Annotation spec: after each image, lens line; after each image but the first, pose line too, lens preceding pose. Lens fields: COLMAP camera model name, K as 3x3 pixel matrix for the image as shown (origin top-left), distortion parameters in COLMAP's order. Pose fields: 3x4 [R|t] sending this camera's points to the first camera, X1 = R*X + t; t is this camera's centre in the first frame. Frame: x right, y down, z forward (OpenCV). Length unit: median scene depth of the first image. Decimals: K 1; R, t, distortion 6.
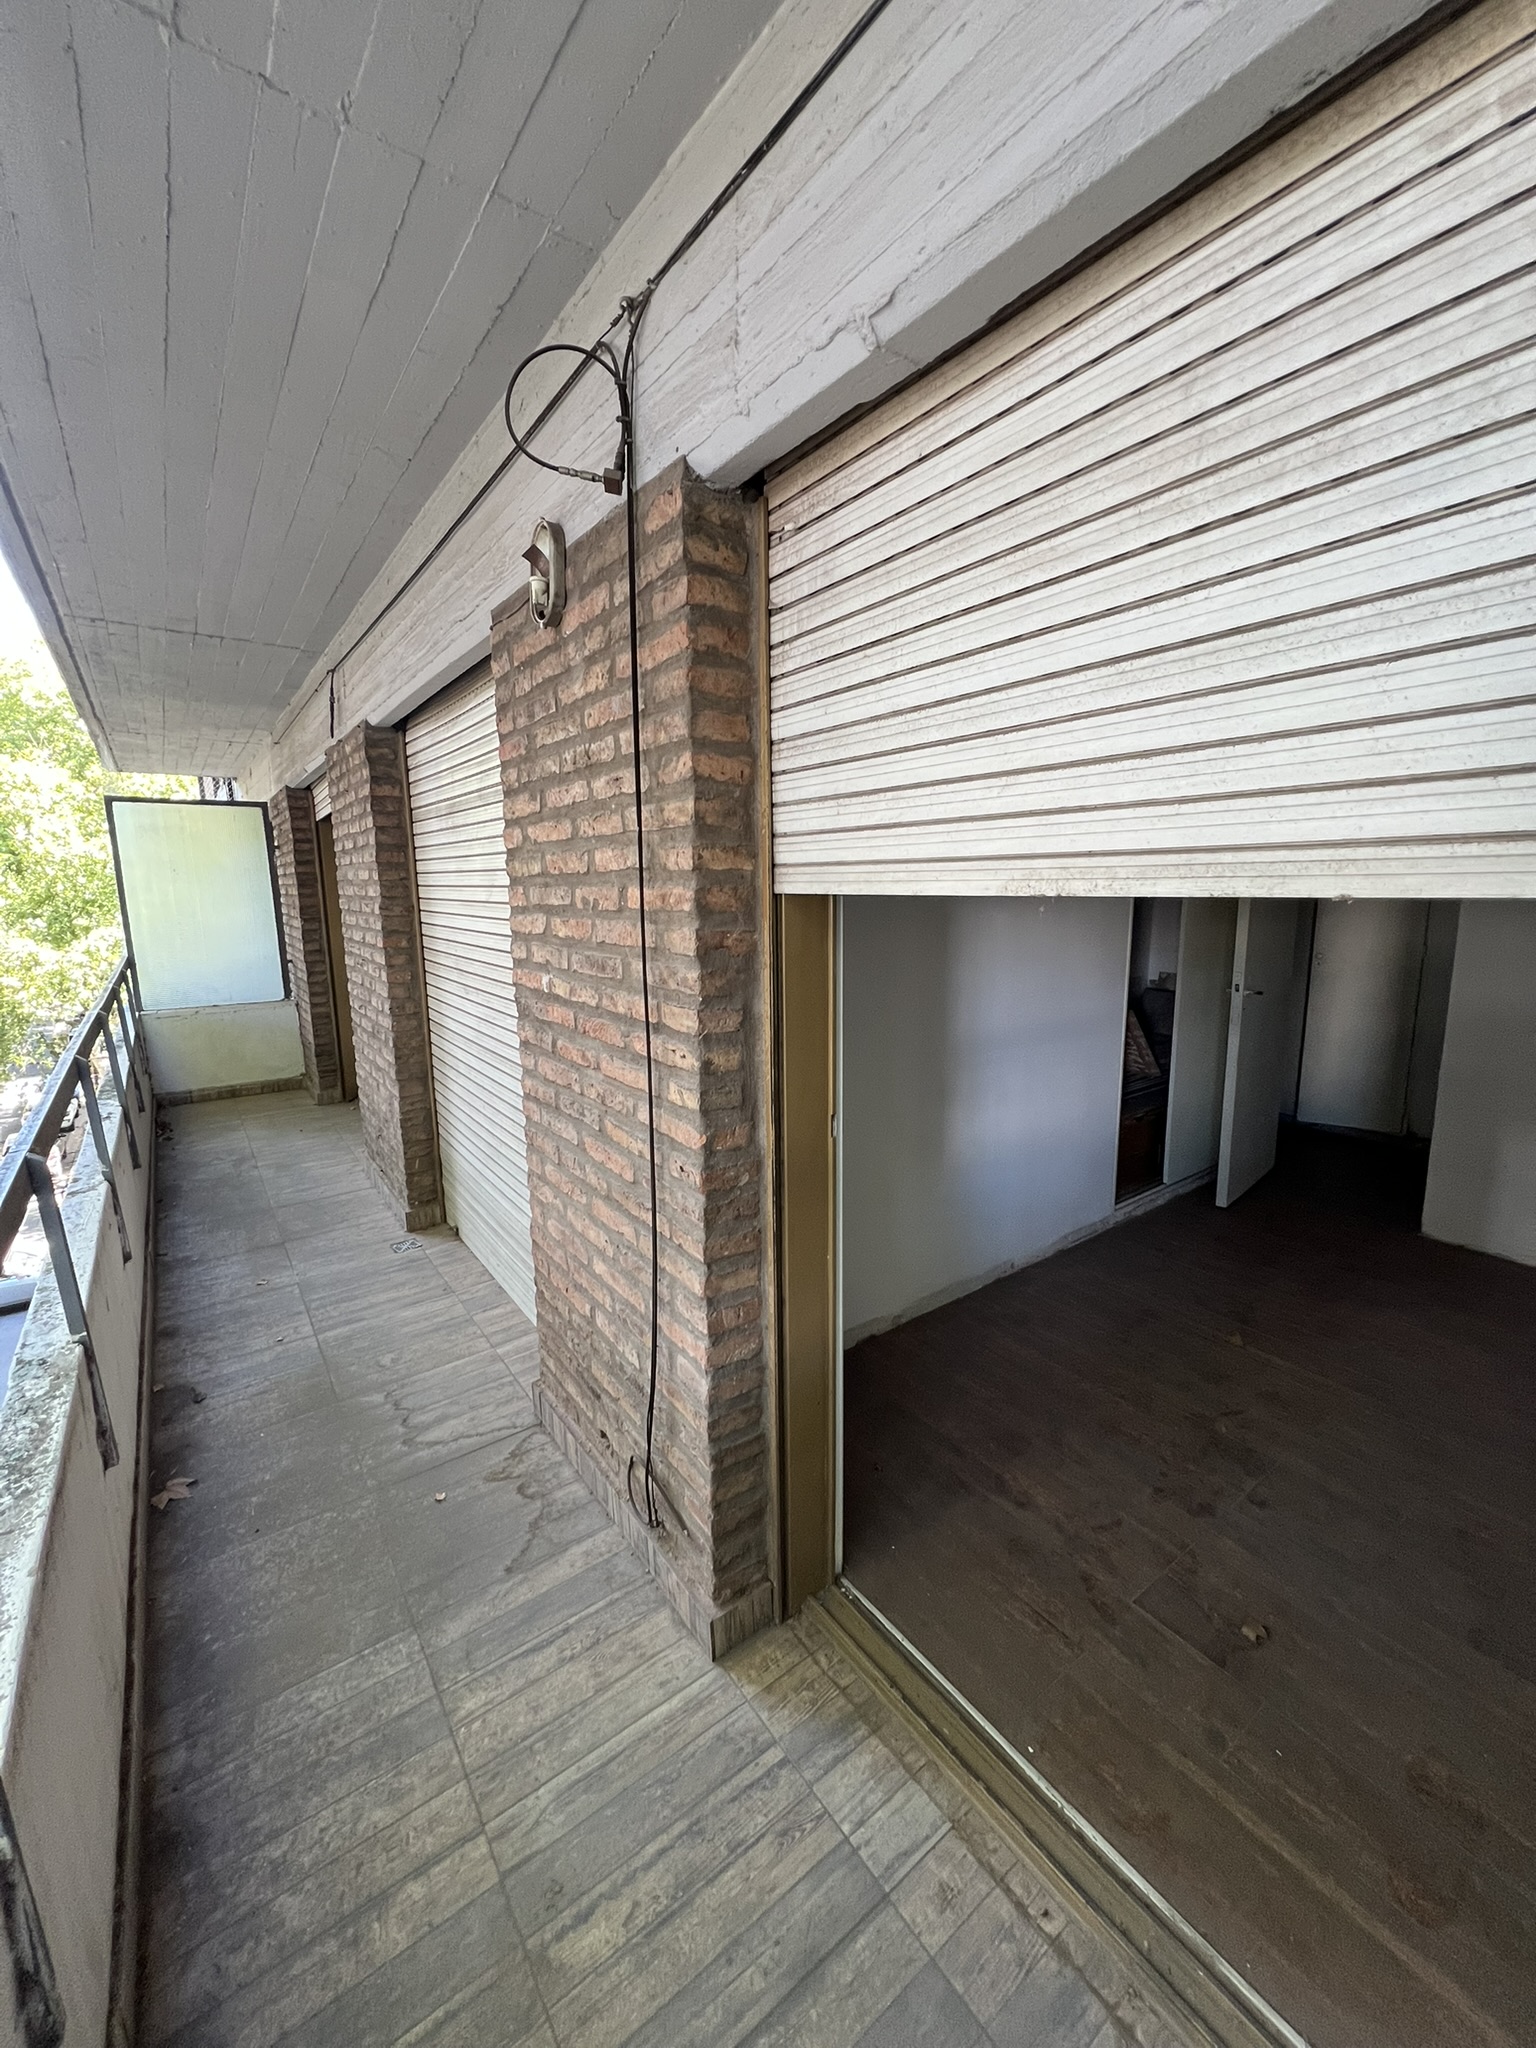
lens RADIAL K [[824.9, 0, 774.7], [0, 824.9, 1024.7], [0, 0, 1]] dist [0.007921, -0.000878]
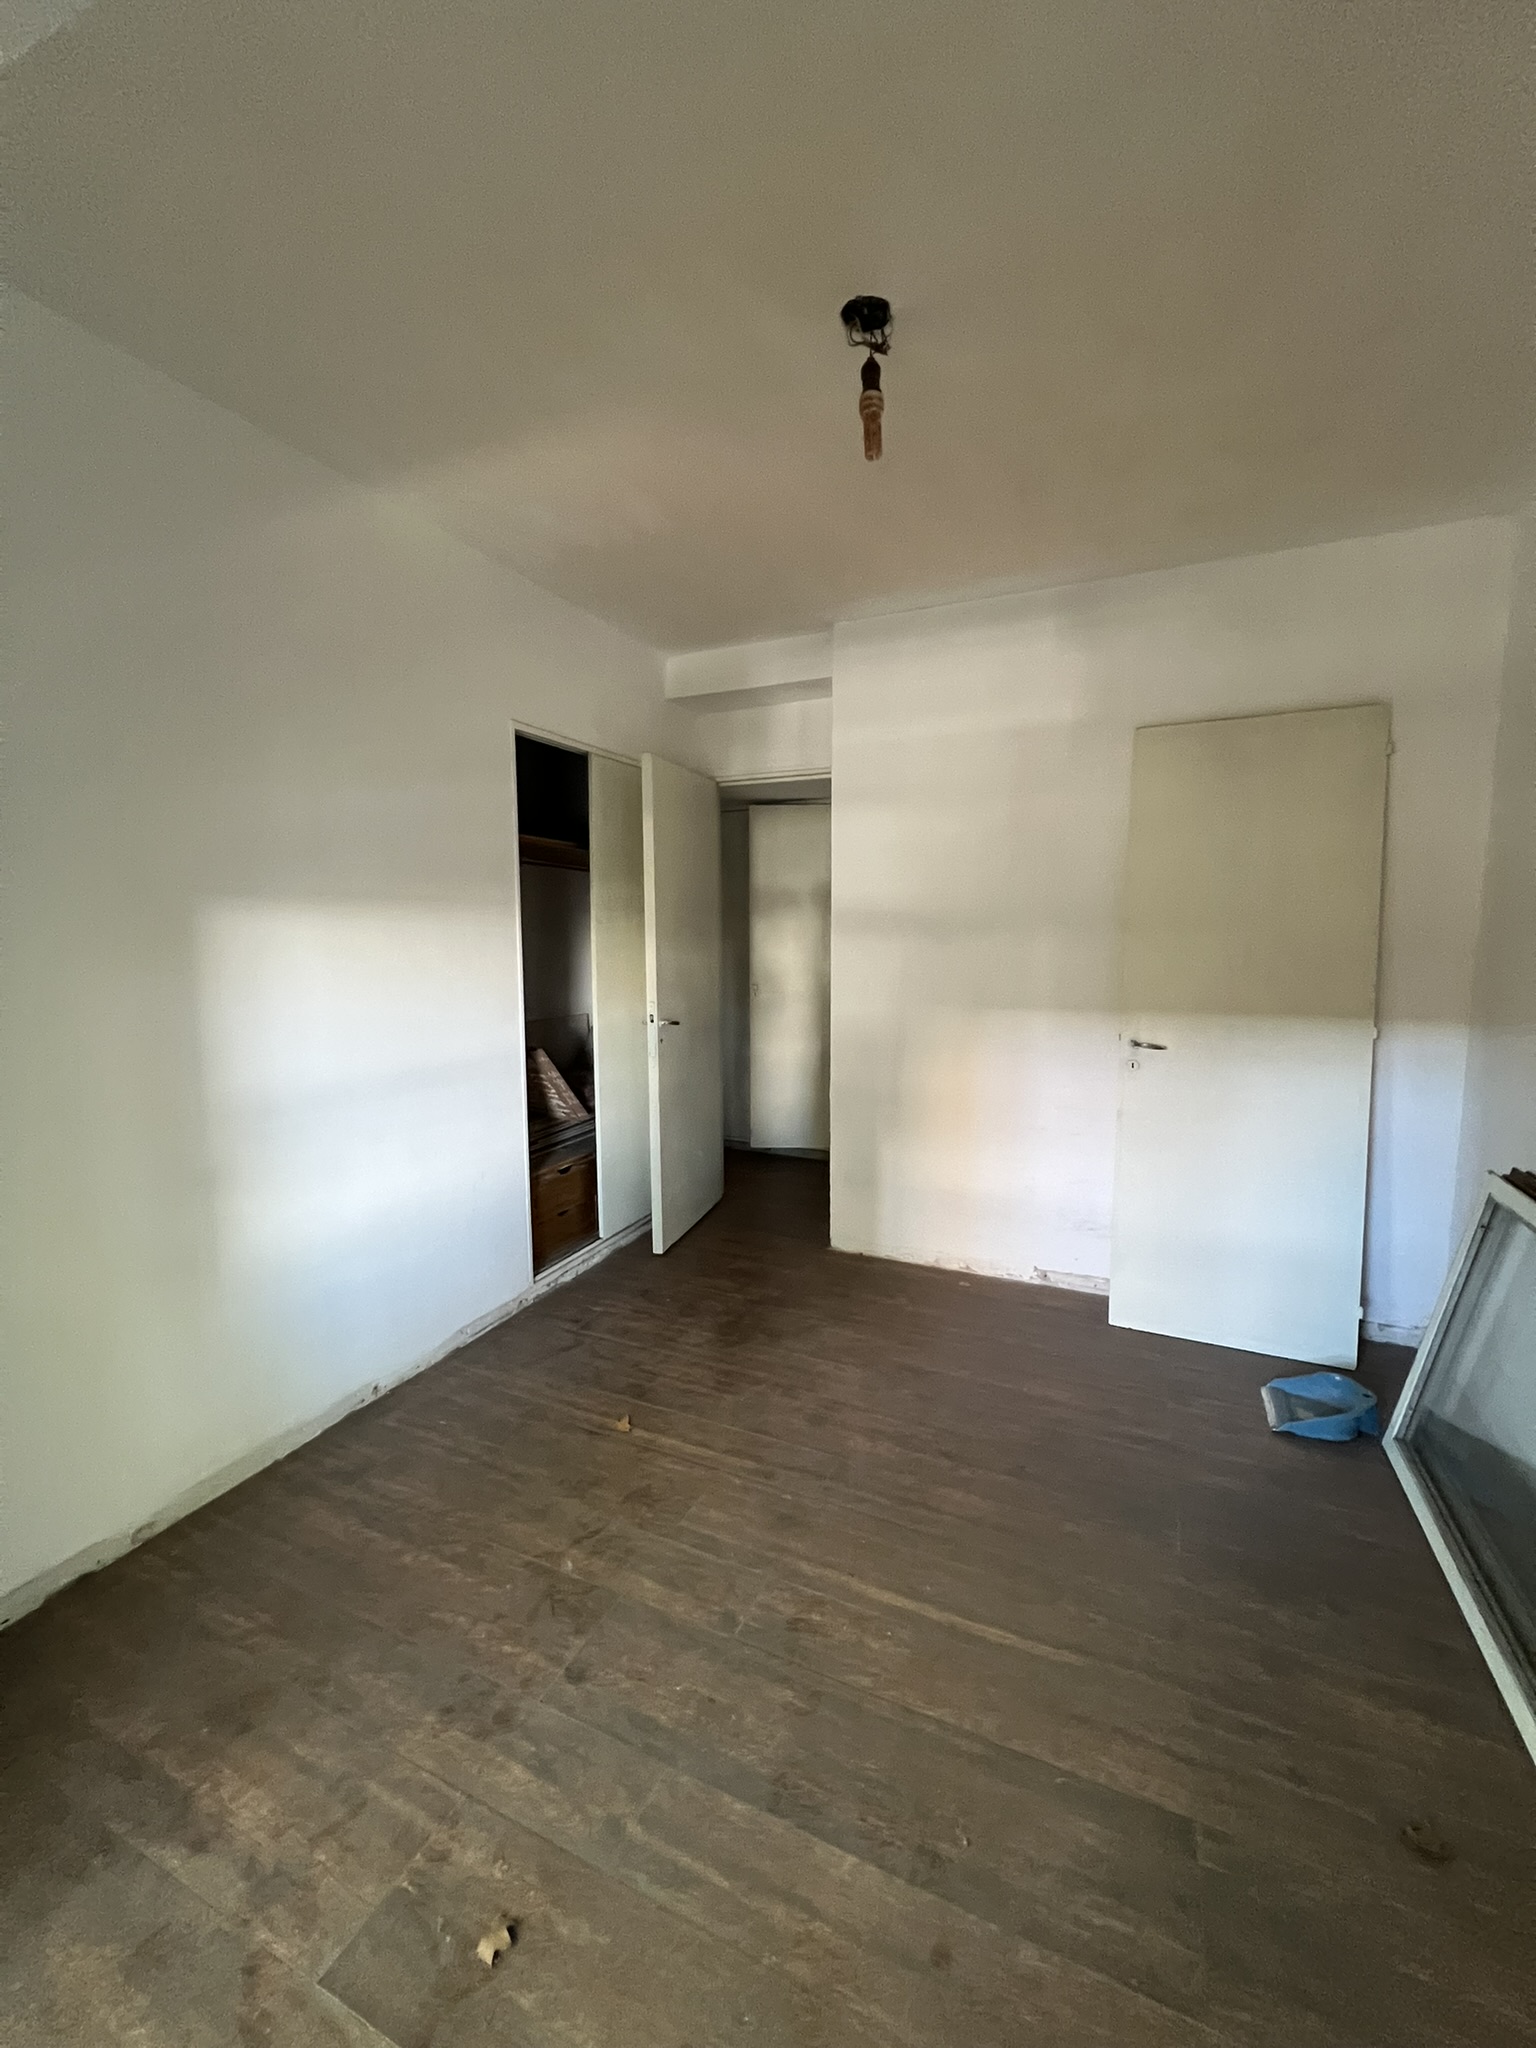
lens RADIAL K [[824.9, 0, 766.1], [0, 824.9, 1021.7], [0, 0, 1]] dist [0.007921, -0.000878]
pose [[0.878172, -0.045827, 0.476145, 0.253789], [0.077868, 0.995818, -0.047771, 0.016173], [-0.471965, 0.079028, 0.878068, 0.125340]]
